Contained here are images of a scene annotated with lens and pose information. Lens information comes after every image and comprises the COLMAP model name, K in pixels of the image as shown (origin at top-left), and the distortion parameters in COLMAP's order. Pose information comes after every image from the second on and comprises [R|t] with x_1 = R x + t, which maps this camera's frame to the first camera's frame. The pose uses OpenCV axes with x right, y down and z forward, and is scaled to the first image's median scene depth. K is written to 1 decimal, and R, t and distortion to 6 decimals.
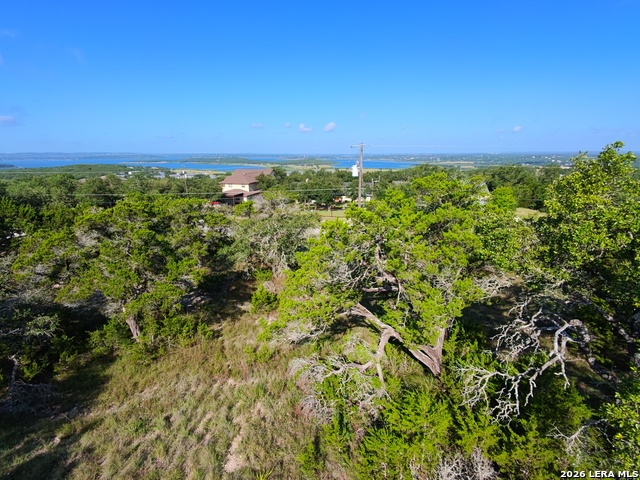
lens RADIAL K [[291.9, 0, 325.3], [0, 291.9, 243.2], [0, 0, 1]] dist [0.002358, -0.005361]
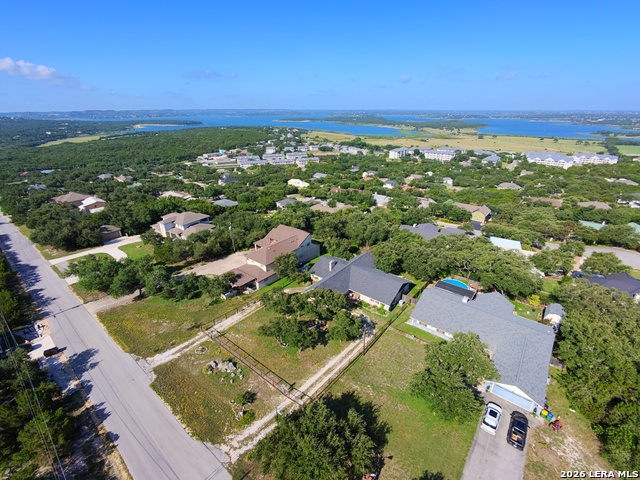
lens RADIAL K [[291.9, 0, 325.3], [0, 291.9, 243.2], [0, 0, 1]] dist [0.002358, -0.005361]
pose [[0.903678, 0.179476, -0.388786, 1.890012], [-0.126593, 0.979317, 0.157837, -2.968903], [0.409072, -0.093416, 0.907708, 1.220379]]
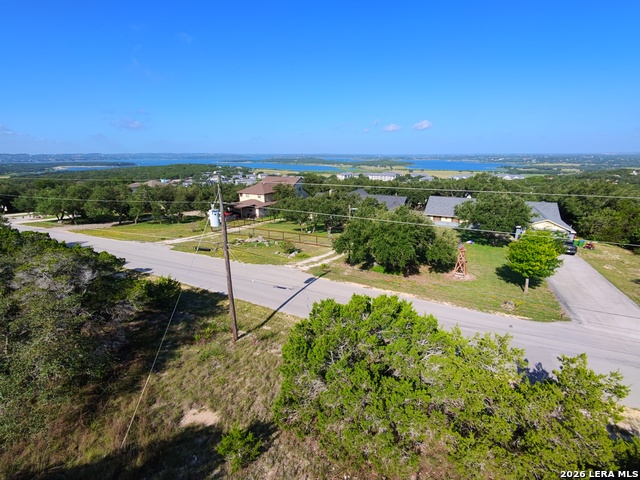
lens RADIAL K [[291.9, 0, 325.3], [0, 291.9, 243.2], [0, 0, 1]] dist [0.002358, -0.005361]
pose [[0.969457, 0.071091, -0.234732, 1.017659], [-0.071359, 0.997424, 0.007363, -0.442554], [0.234651, 0.009612, 0.972032, 0.898464]]
